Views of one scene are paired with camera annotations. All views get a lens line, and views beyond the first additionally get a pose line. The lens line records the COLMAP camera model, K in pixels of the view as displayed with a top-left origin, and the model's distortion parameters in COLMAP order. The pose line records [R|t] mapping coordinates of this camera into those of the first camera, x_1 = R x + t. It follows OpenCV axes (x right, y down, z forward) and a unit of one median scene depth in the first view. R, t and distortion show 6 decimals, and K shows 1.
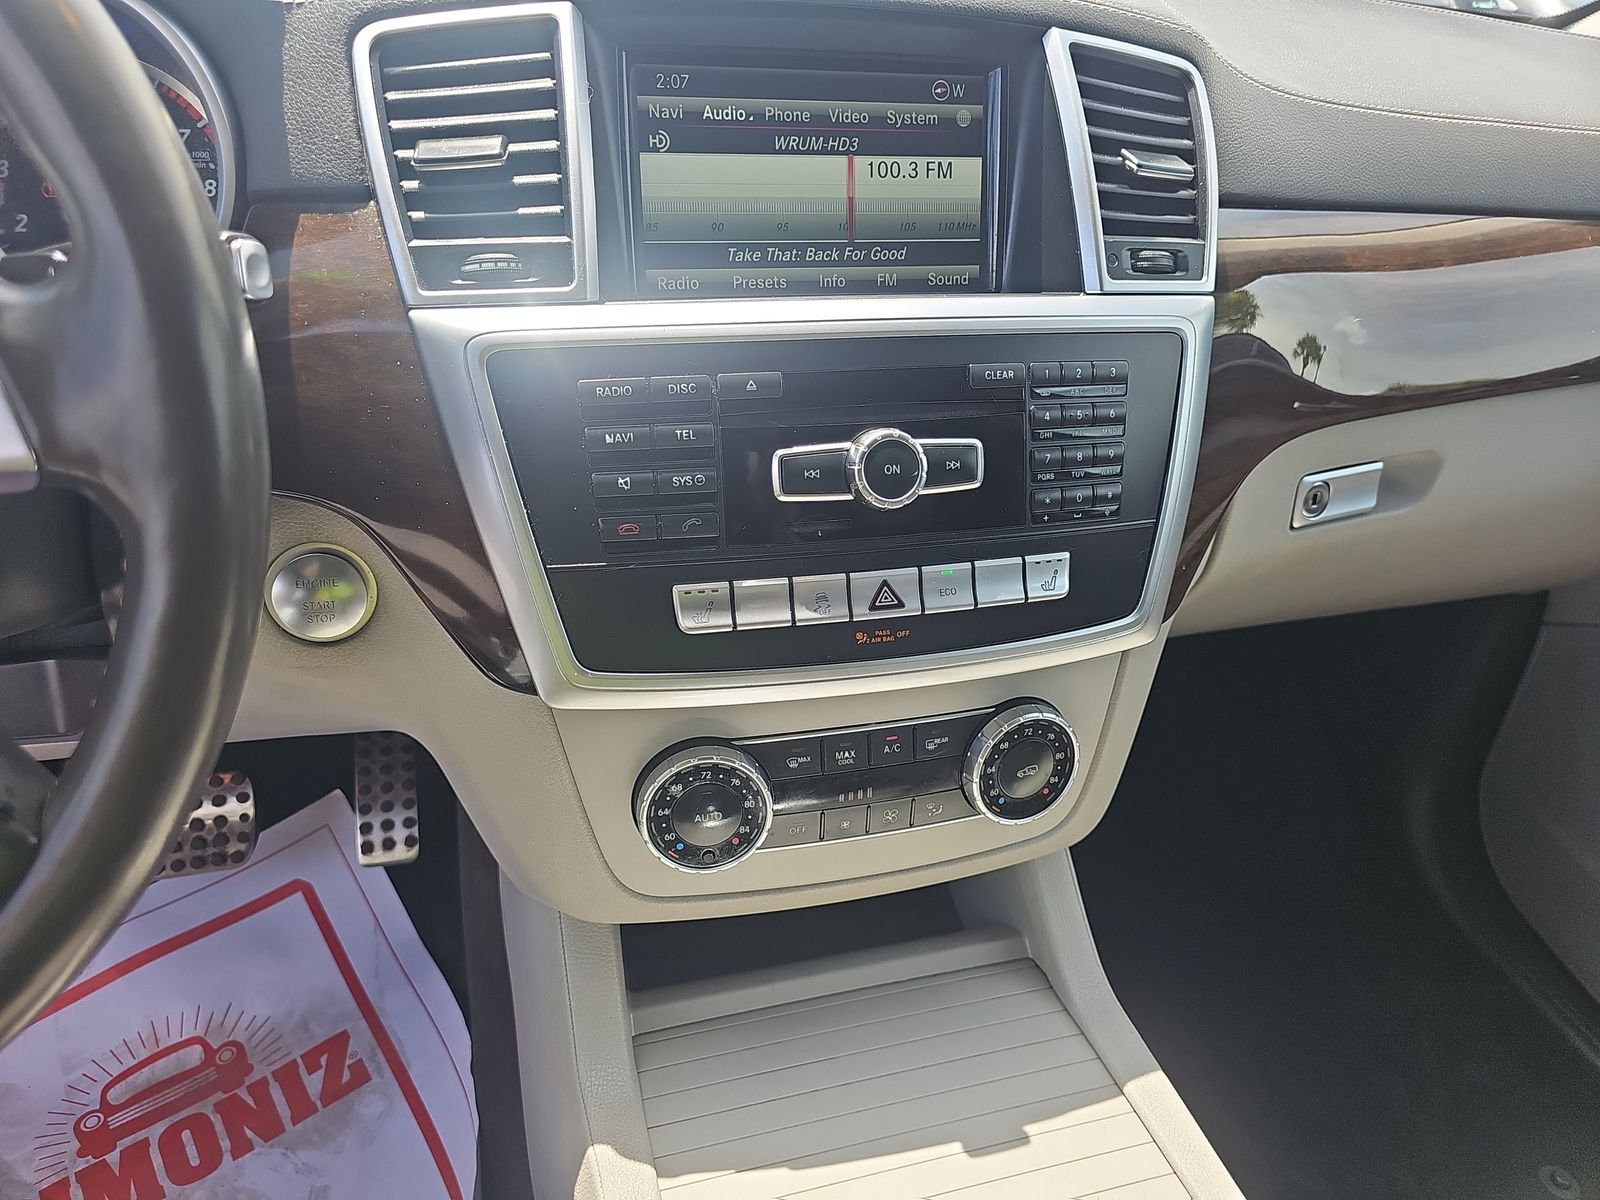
lens RADIAL K [[1061.5, 0, 799.9], [0, 1061.5, 585.0], [0, 0, 1]] dist [0.034131, -0.034443]
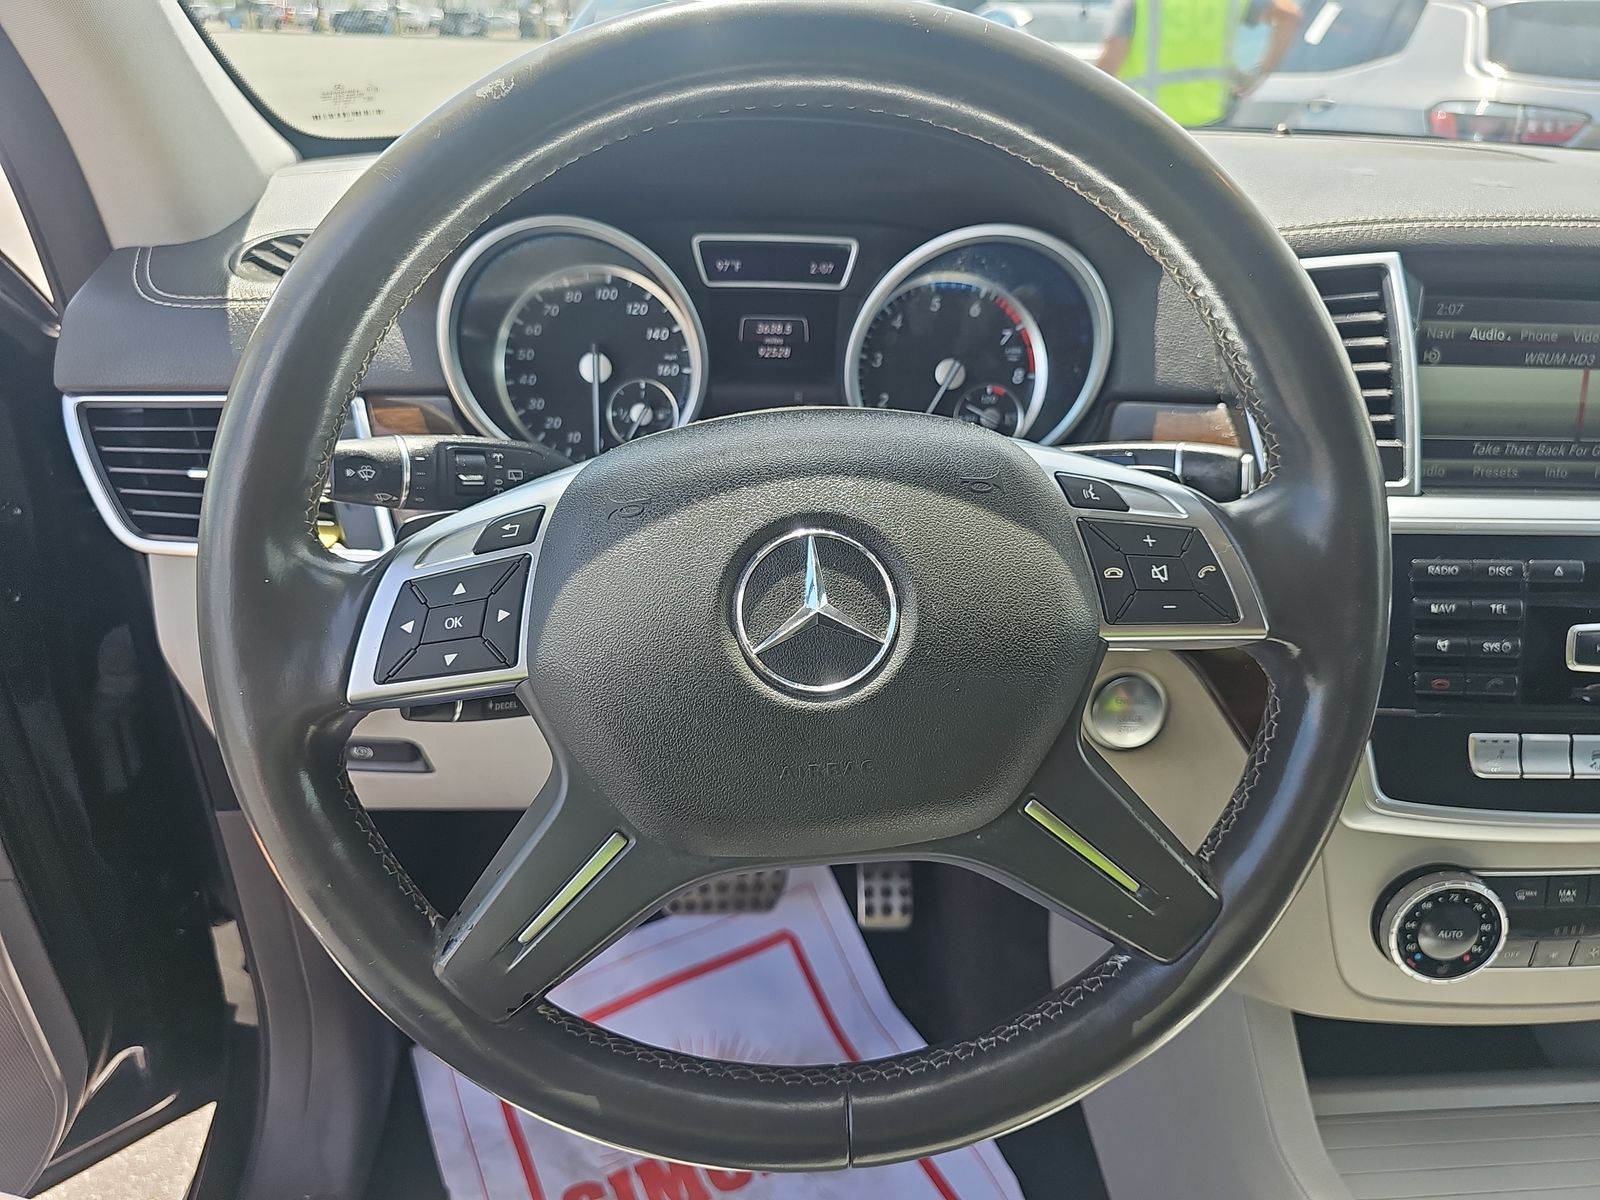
lens RADIAL K [[1061.5, 0, 800.4], [0, 1061.5, 600.8], [0, 0, 1]] dist [0.034131, -0.034443]
pose [[0.982539, 0.073101, -0.171096, -0.593294], [-0.084418, 0.994633, -0.059818, -0.011261], [0.165805, 0.073217, 0.983437, -0.274126]]
